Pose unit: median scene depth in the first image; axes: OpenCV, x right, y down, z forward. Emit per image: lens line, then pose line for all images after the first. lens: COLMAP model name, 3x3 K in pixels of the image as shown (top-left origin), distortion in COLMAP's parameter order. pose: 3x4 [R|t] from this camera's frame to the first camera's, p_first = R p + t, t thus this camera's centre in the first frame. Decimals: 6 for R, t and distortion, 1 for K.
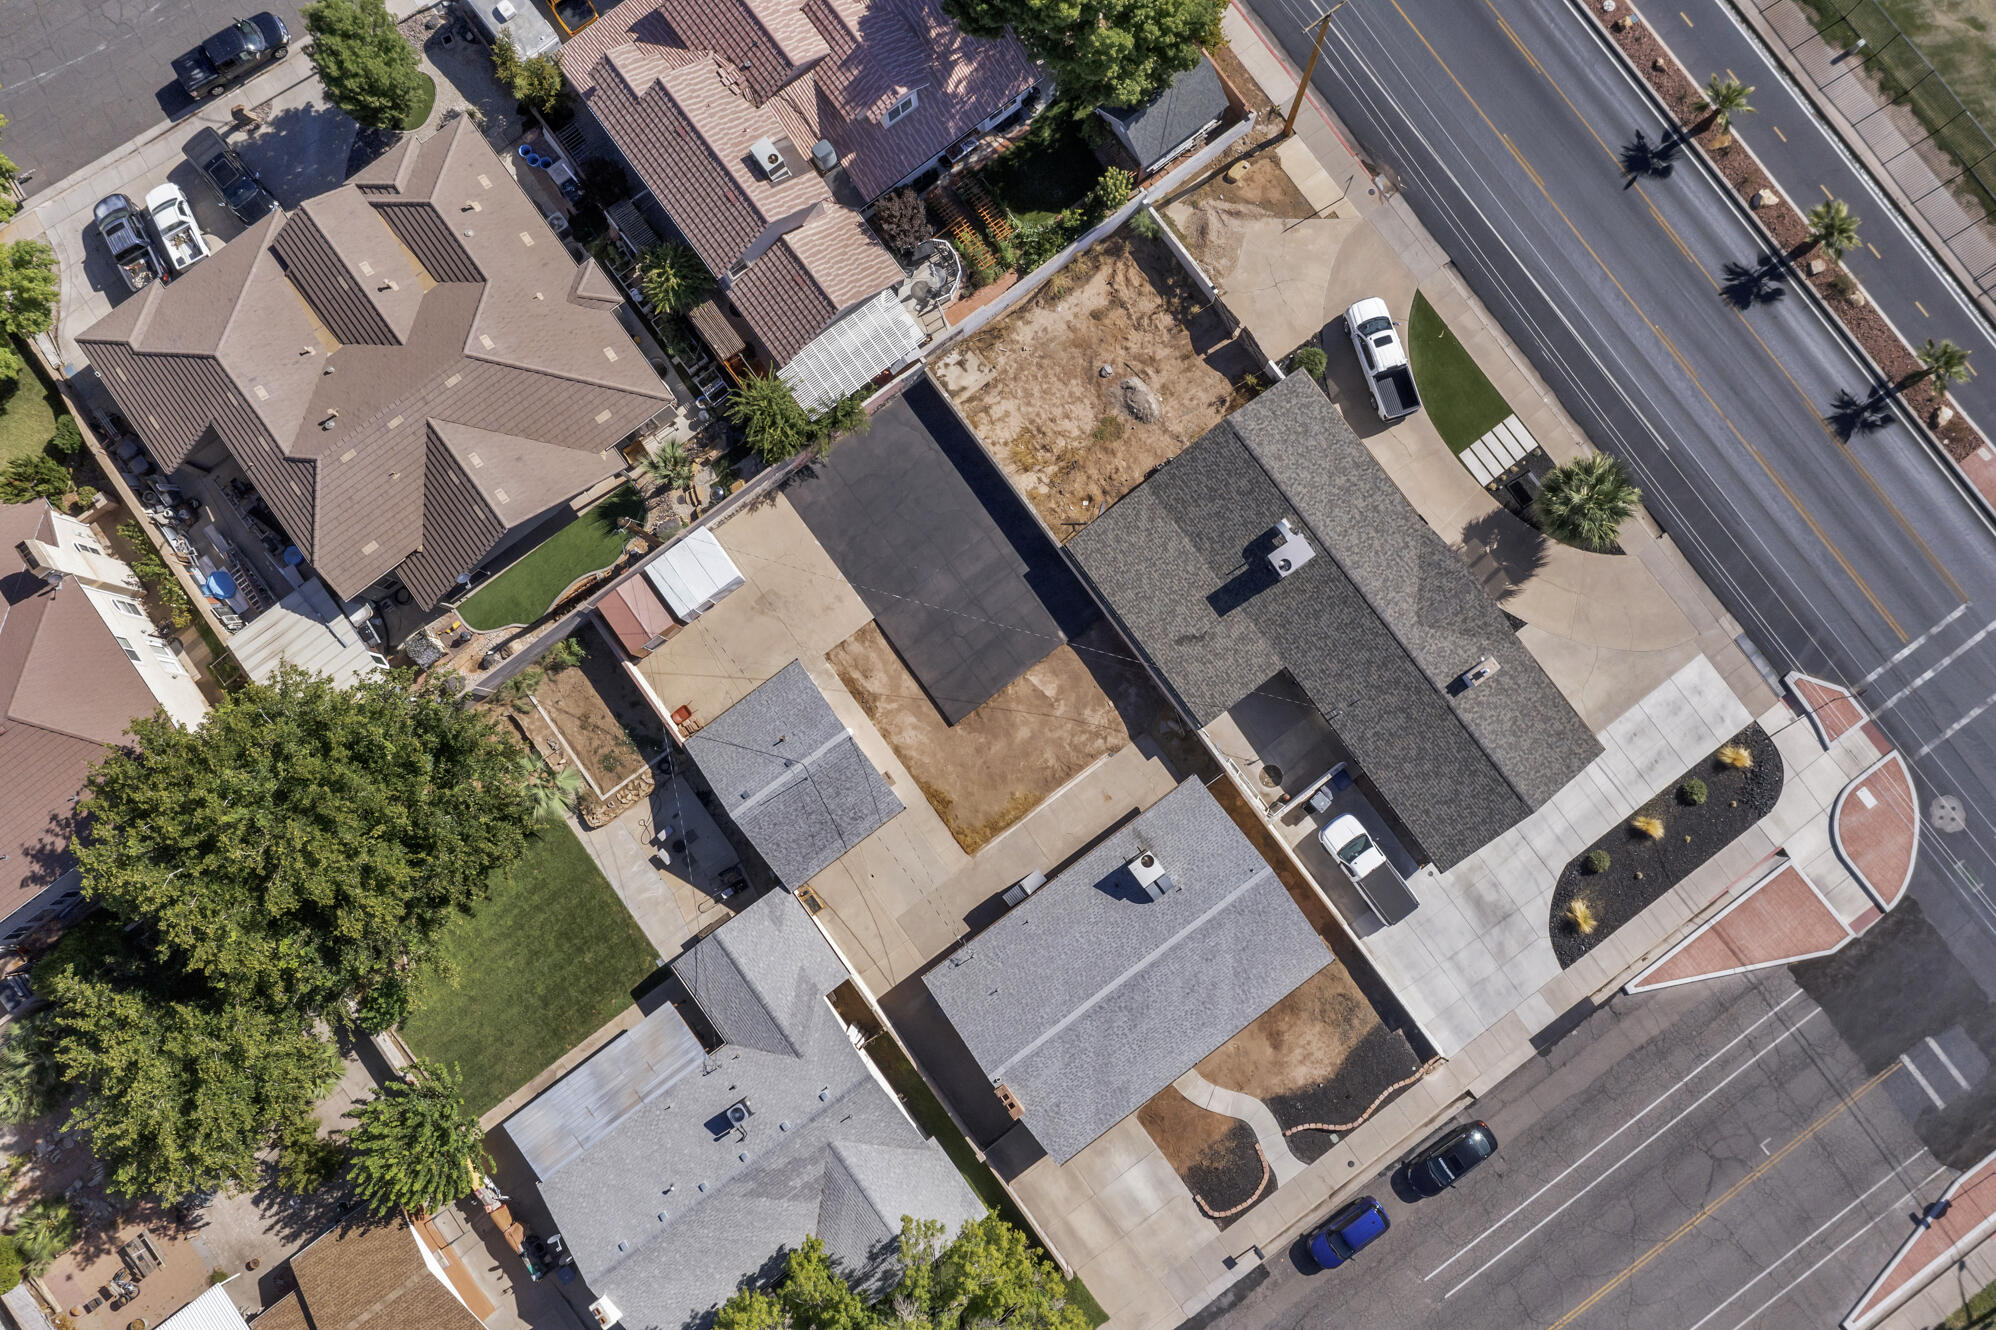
lens RADIAL K [[1589.4, 0, 988.2], [0, 1589.4, 661.7], [0, 0, 1]] dist [-0.010728, 0.009611]
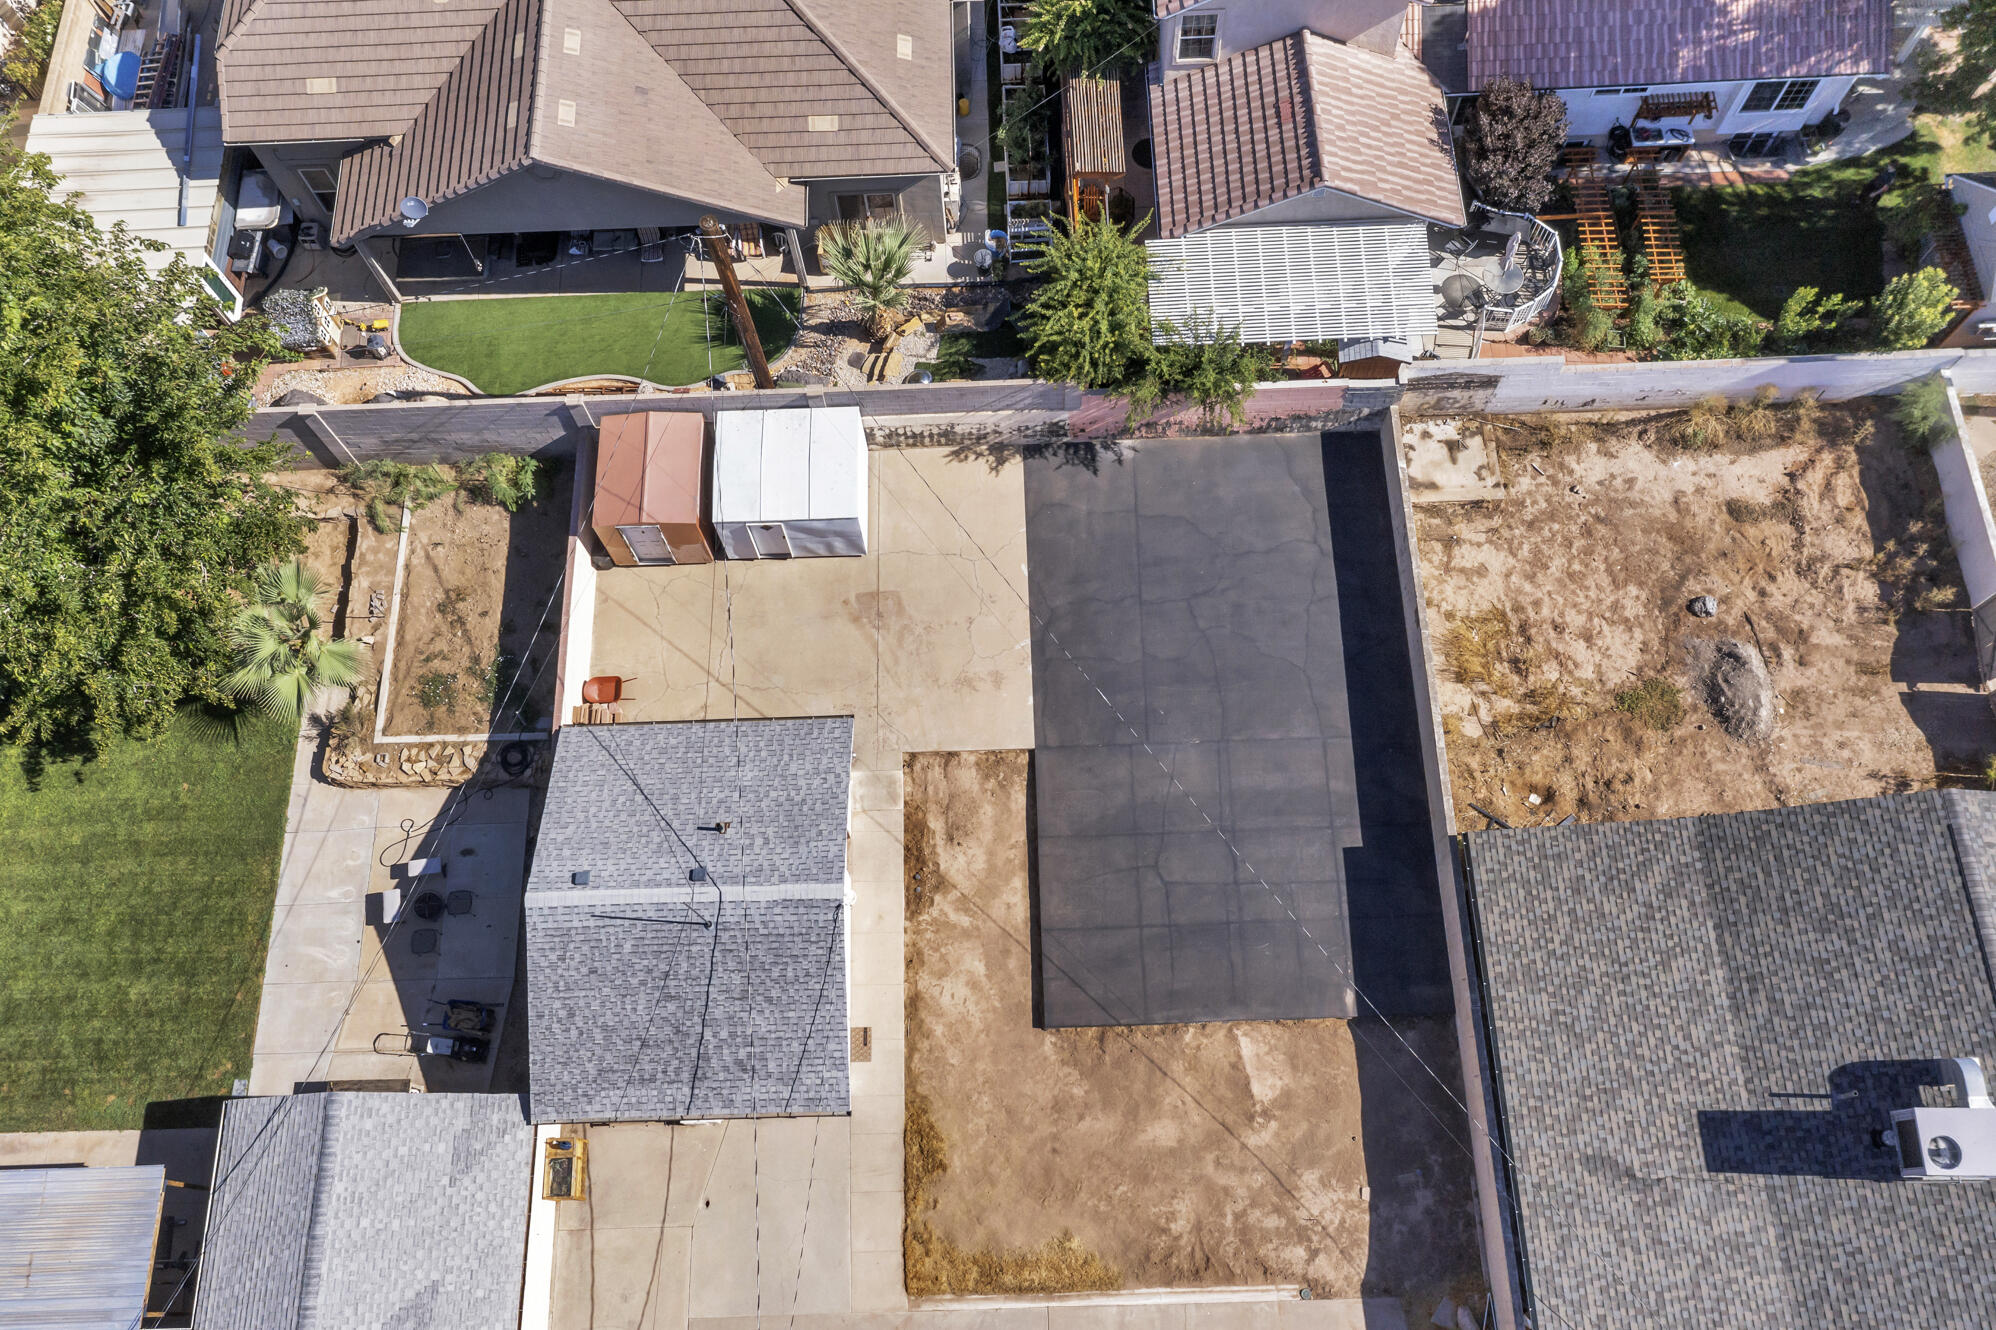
lens RADIAL K [[1589.4, 0, 988.2], [0, 1589.4, 661.7], [0, 0, 1]] dist [-0.010728, 0.009611]
pose [[0.819140, 0.535371, -0.205883, 0.002852], [-0.569929, 0.800180, -0.186797, 0.050309], [0.064738, 0.270352, 0.960583, 0.528005]]
